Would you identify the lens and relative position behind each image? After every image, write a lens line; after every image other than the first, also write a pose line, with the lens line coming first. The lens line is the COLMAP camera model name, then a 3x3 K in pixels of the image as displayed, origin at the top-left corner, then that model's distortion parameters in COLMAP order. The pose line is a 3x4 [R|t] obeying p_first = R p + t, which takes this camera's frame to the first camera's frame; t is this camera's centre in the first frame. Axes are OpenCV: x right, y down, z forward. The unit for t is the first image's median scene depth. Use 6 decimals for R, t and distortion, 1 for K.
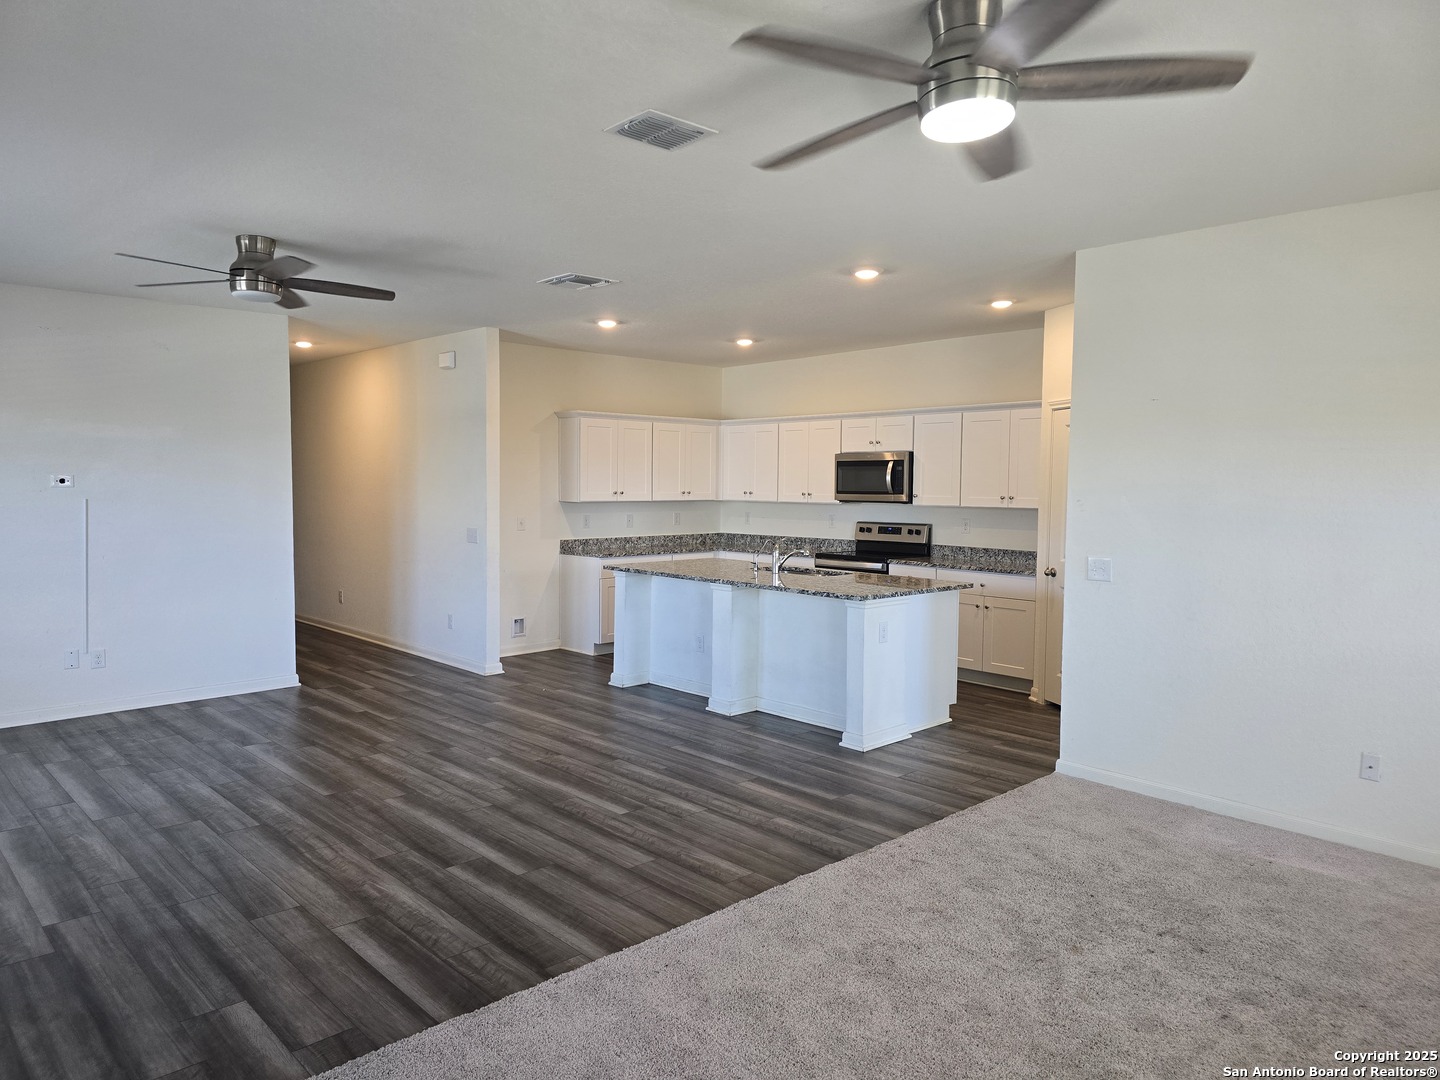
lens RADIAL K [[966.1, 0, 698.3], [0, 966.1, 532.4], [0, 0, 1]] dist [0.049213, -0.042785]
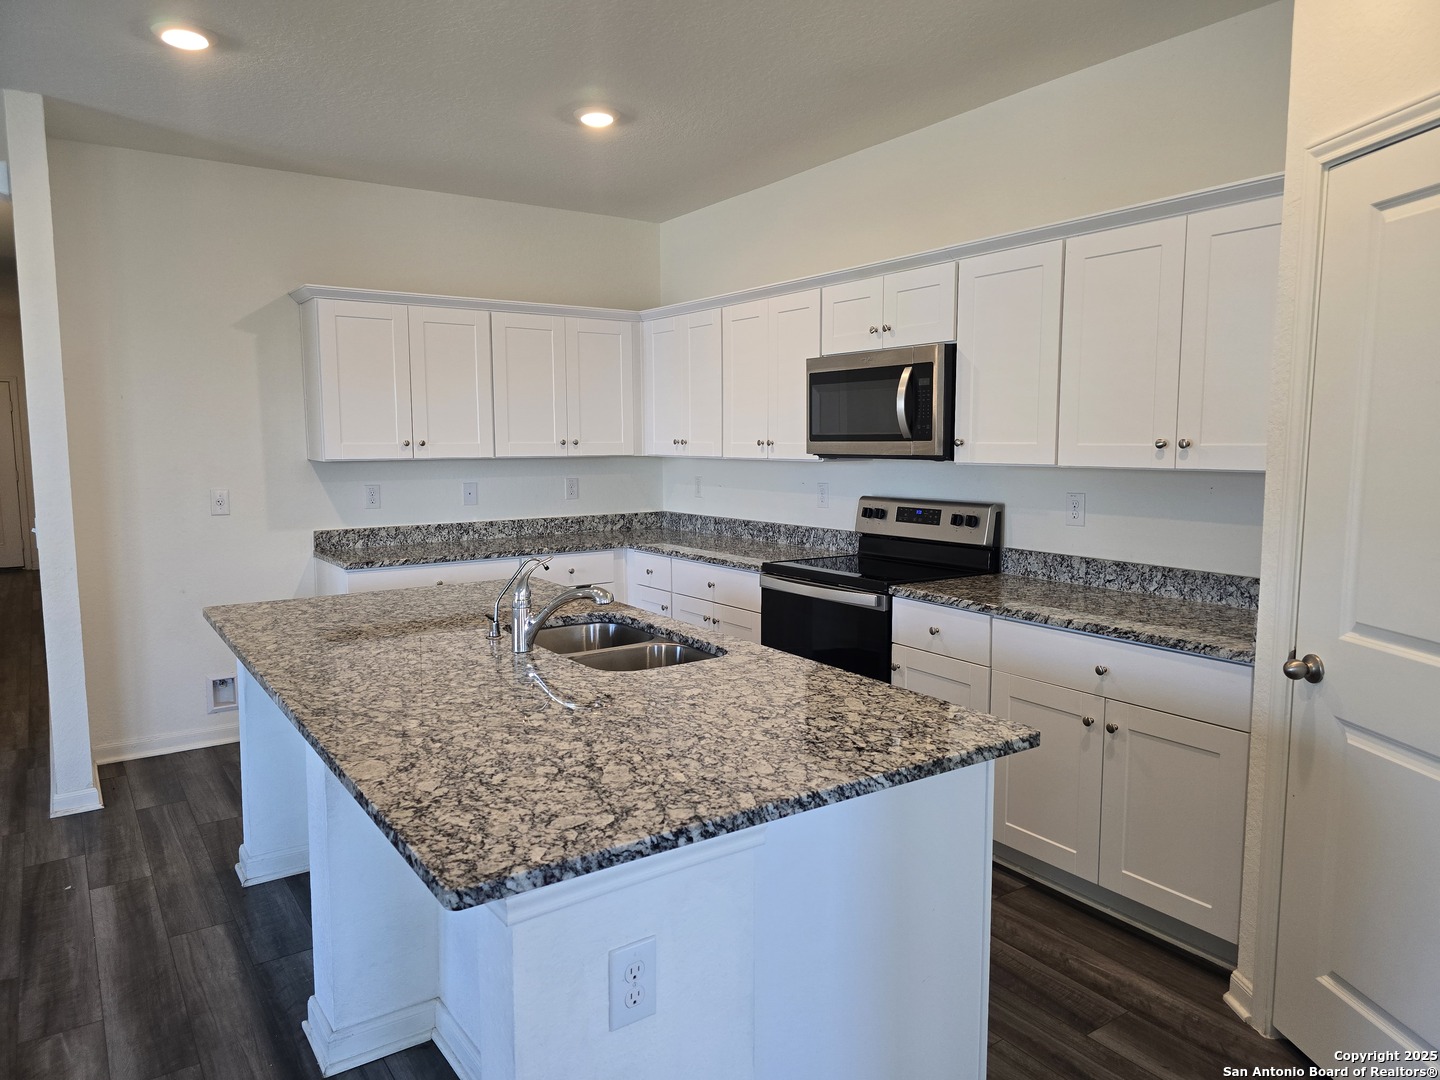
lens RADIAL K [[966.1, 0, 717.4], [0, 966.1, 538.1], [0, 0, 1]] dist [0.049213, -0.042785]
pose [[0.990276, 0.002248, -0.139099, 0.181625], [0.005270, 0.998546, 0.053657, -0.018953], [0.139017, -0.053868, 0.988824, 0.555509]]
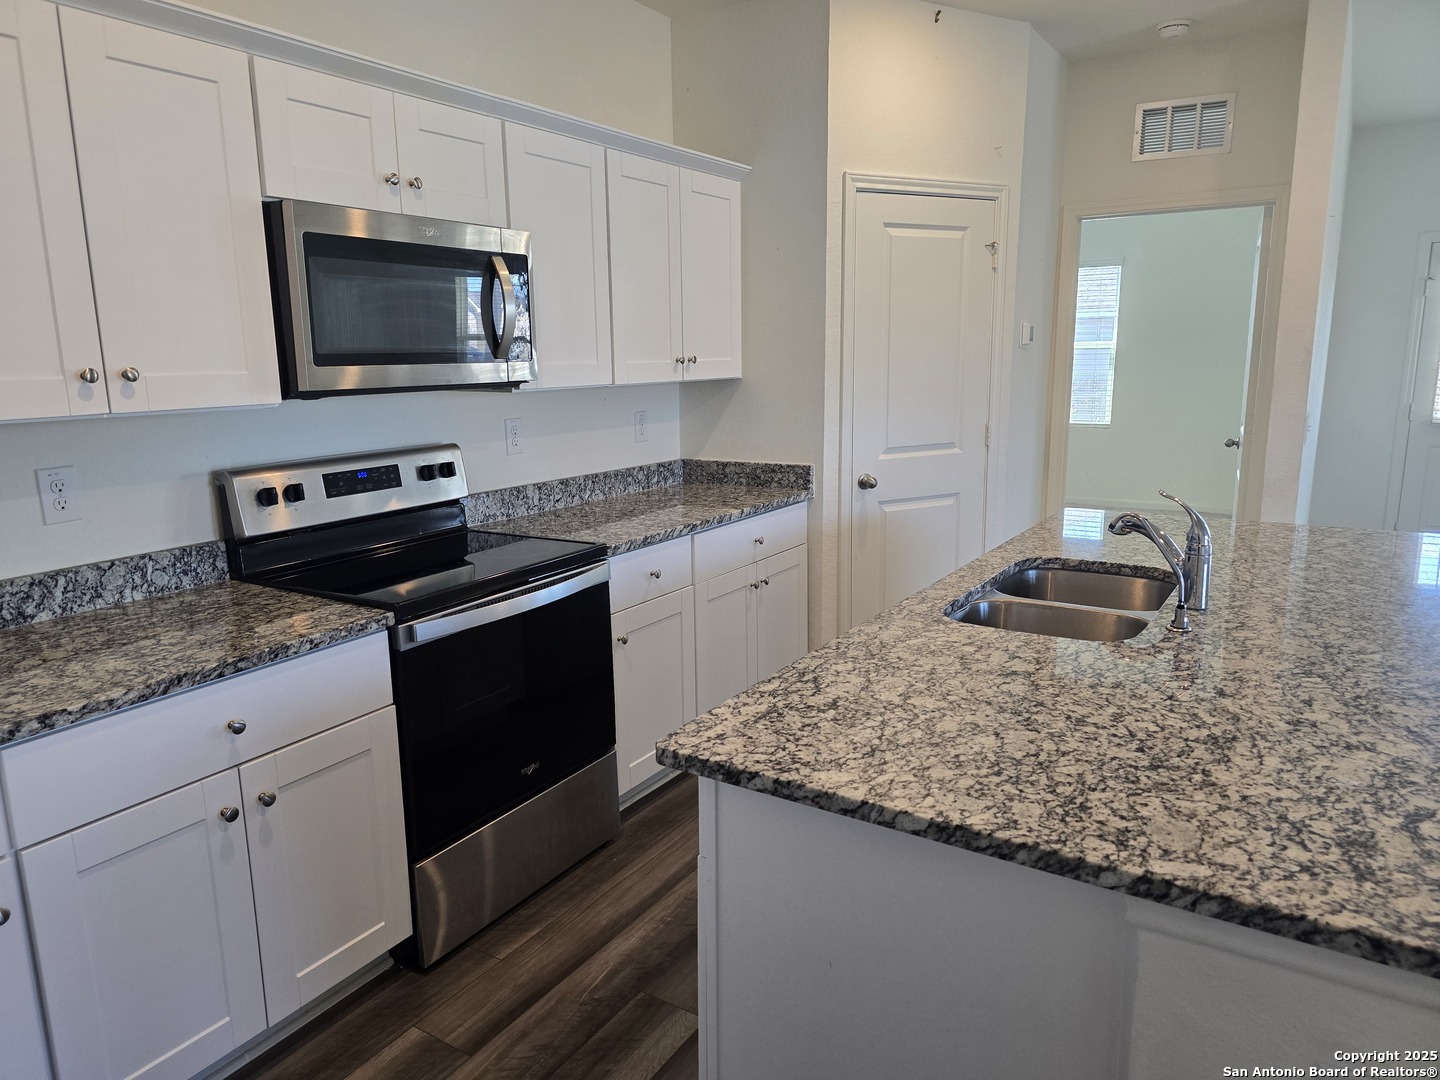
lens RADIAL K [[966.1, 0, 709.4], [0, 966.1, 539.9], [0, 0, 1]] dist [0.049213, -0.042785]
pose [[-0.259196, -0.190867, 0.946777, -0.150031], [0.062012, 0.974967, 0.213527, -0.048185], [-0.963832, 0.114057, -0.240871, 1.065020]]
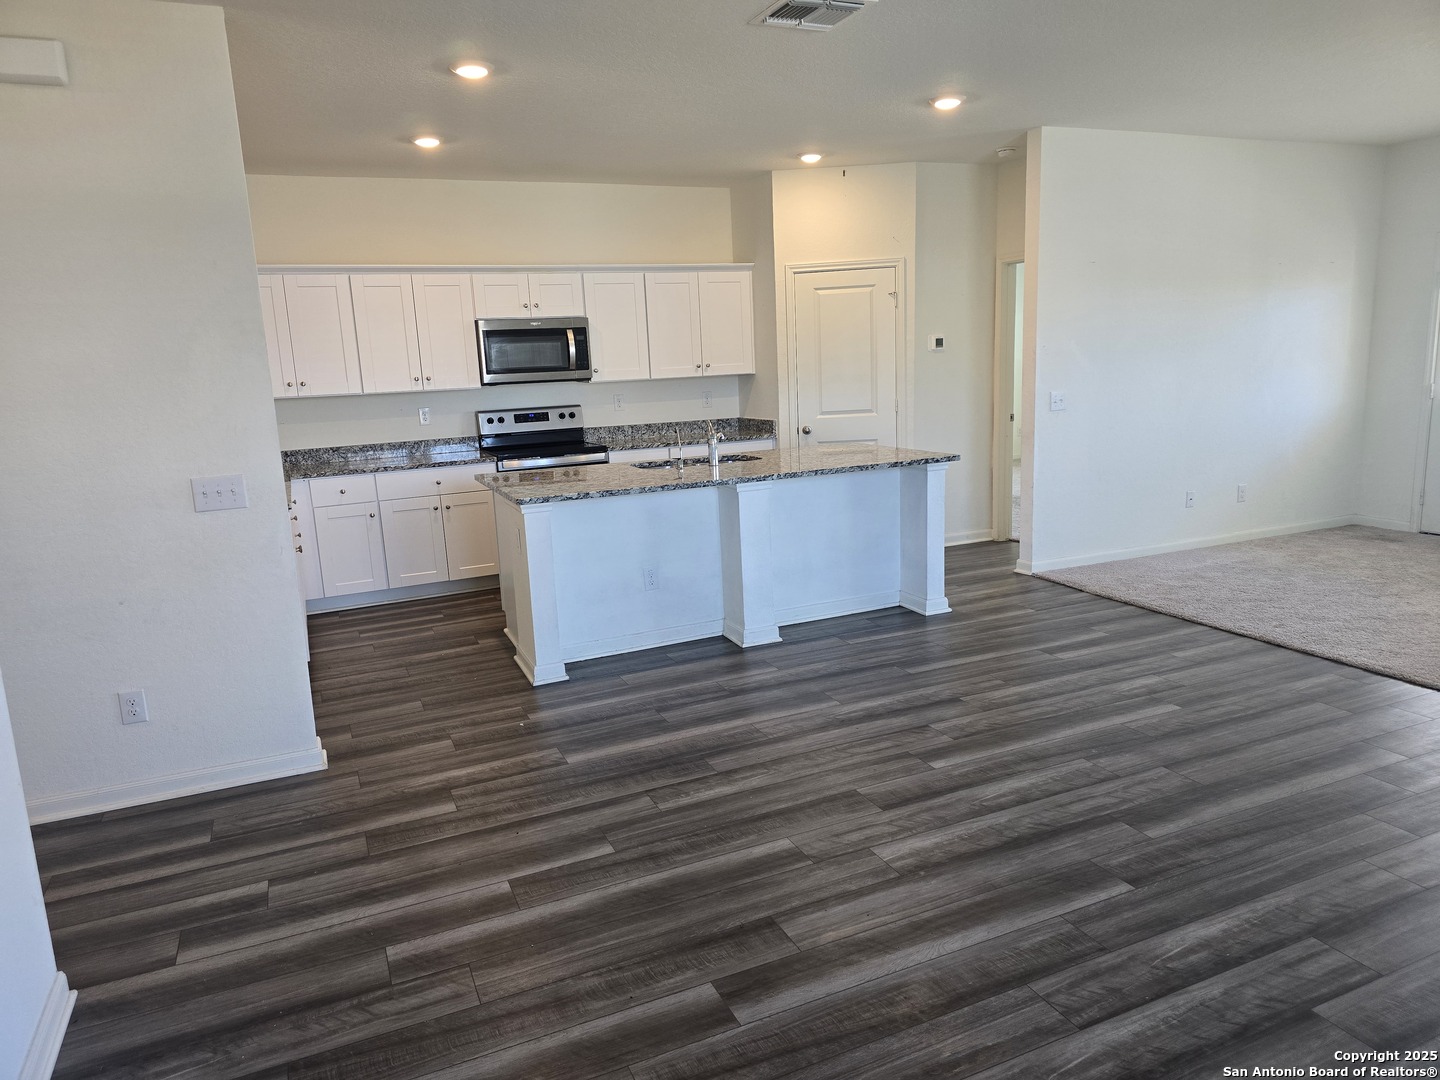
lens RADIAL K [[966.1, 0, 720.0], [0, 966.1, 546.9], [0, 0, 1]] dist [0.049213, -0.042785]
pose [[0.320681, -0.205228, 0.924686, -0.584489], [0.096568, 0.978242, 0.183625, -0.032935], [-0.942252, 0.030410, 0.333522, 0.636006]]
